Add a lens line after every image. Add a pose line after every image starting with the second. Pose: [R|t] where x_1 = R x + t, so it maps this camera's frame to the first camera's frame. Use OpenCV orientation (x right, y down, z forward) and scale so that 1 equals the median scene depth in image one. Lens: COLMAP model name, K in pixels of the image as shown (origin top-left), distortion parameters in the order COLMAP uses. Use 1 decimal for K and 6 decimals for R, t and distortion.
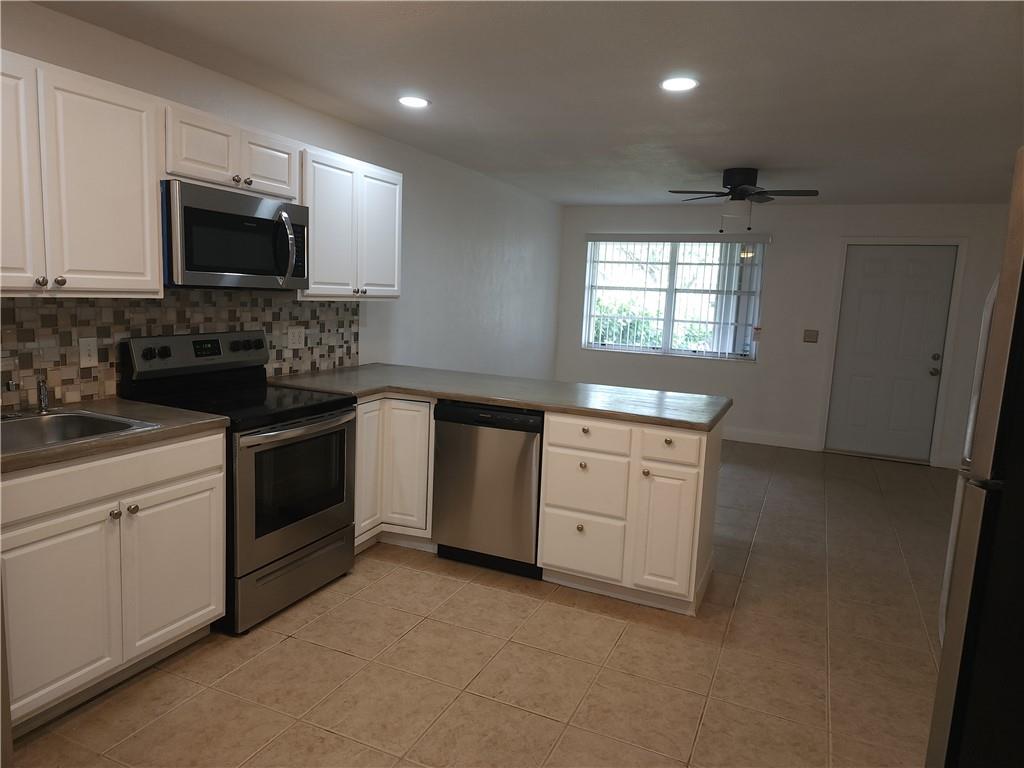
lens RADIAL K [[682.0, 0, 516.4], [0, 682.0, 384.4], [0, 0, 1]] dist [0.079837, -0.081219]
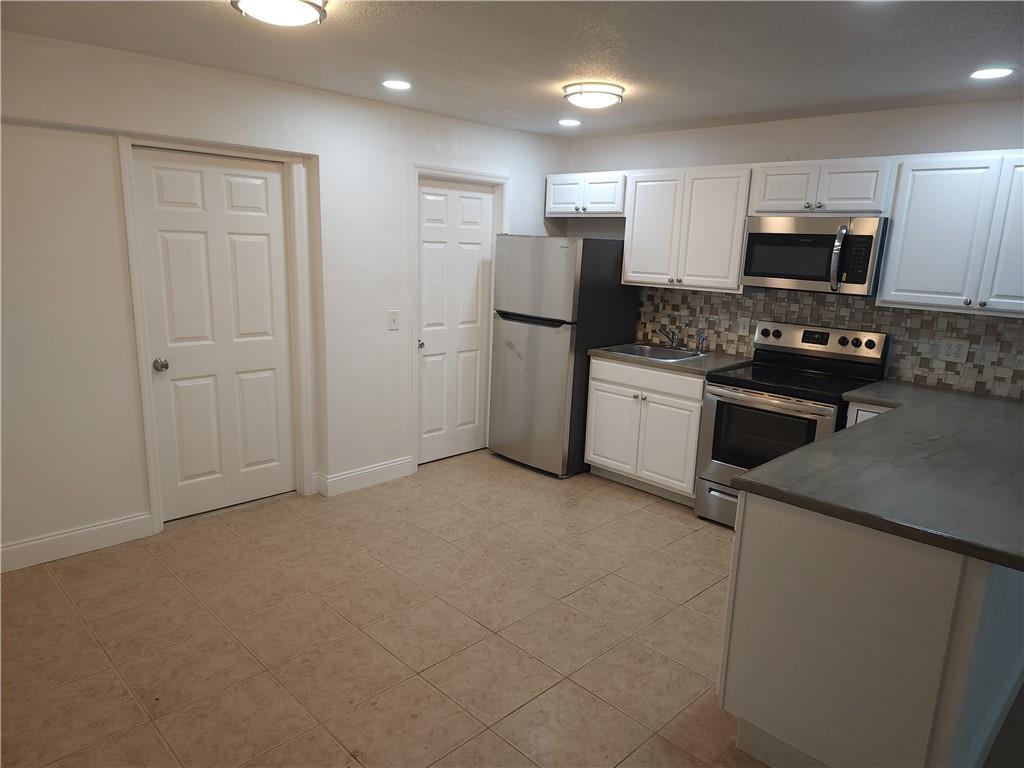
lens RADIAL K [[681.1, 0, 519.2], [0, 681.1, 389.3], [0, 0, 1]] dist [0.096396, -0.089070]
pose [[-0.355735, 0.142539, -0.923653, 0.920921], [-0.182632, 0.958645, 0.218277, -0.135900], [0.916569, 0.246337, -0.314991, 0.889712]]
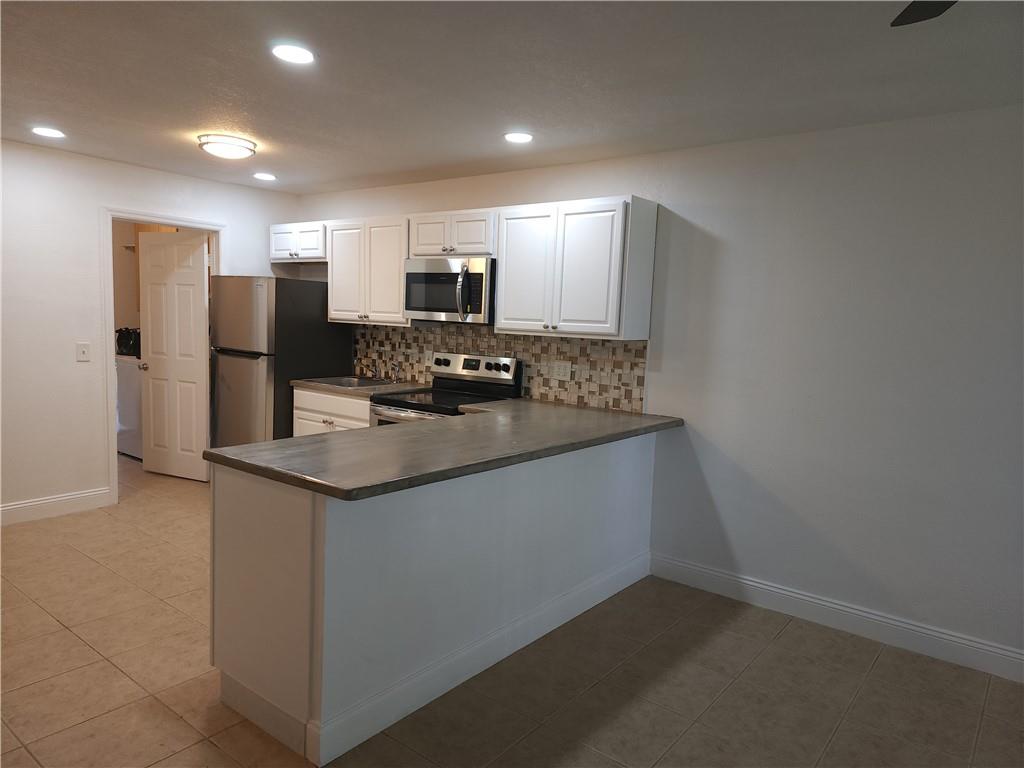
lens RADIAL K [[675.4, 0, 511.3], [0, 675.4, 386.2], [0, 0, 1]] dist [0.086140, -0.076686]
pose [[-0.243688, 0.045660, -0.968778, 0.898170], [-0.184628, 0.978441, 0.092556, -0.150597], [0.952118, 0.201418, -0.230004, 1.370860]]
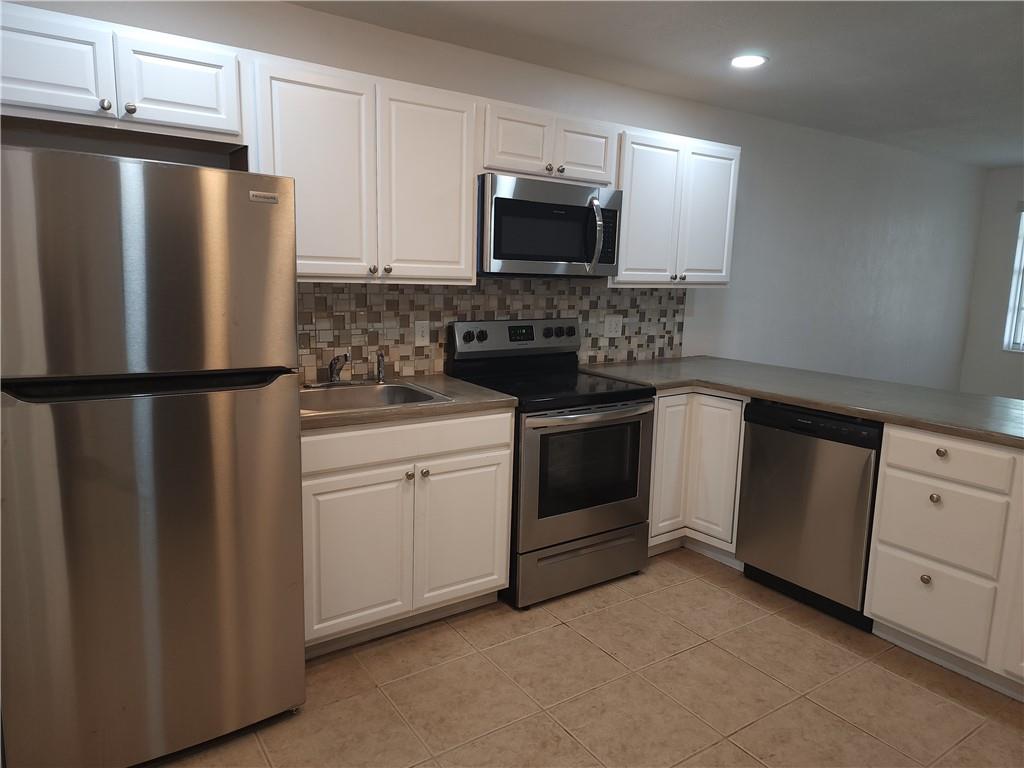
lens RADIAL K [[682.0, 0, 516.4], [0, 682.0, 384.4], [0, 0, 1]] dist [0.079837, -0.081219]
pose [[0.851862, 0.062172, -0.520063, 0.092544], [-0.060029, 0.997976, 0.020977, 0.004294], [0.520315, 0.013349, 0.853870, 0.097600]]
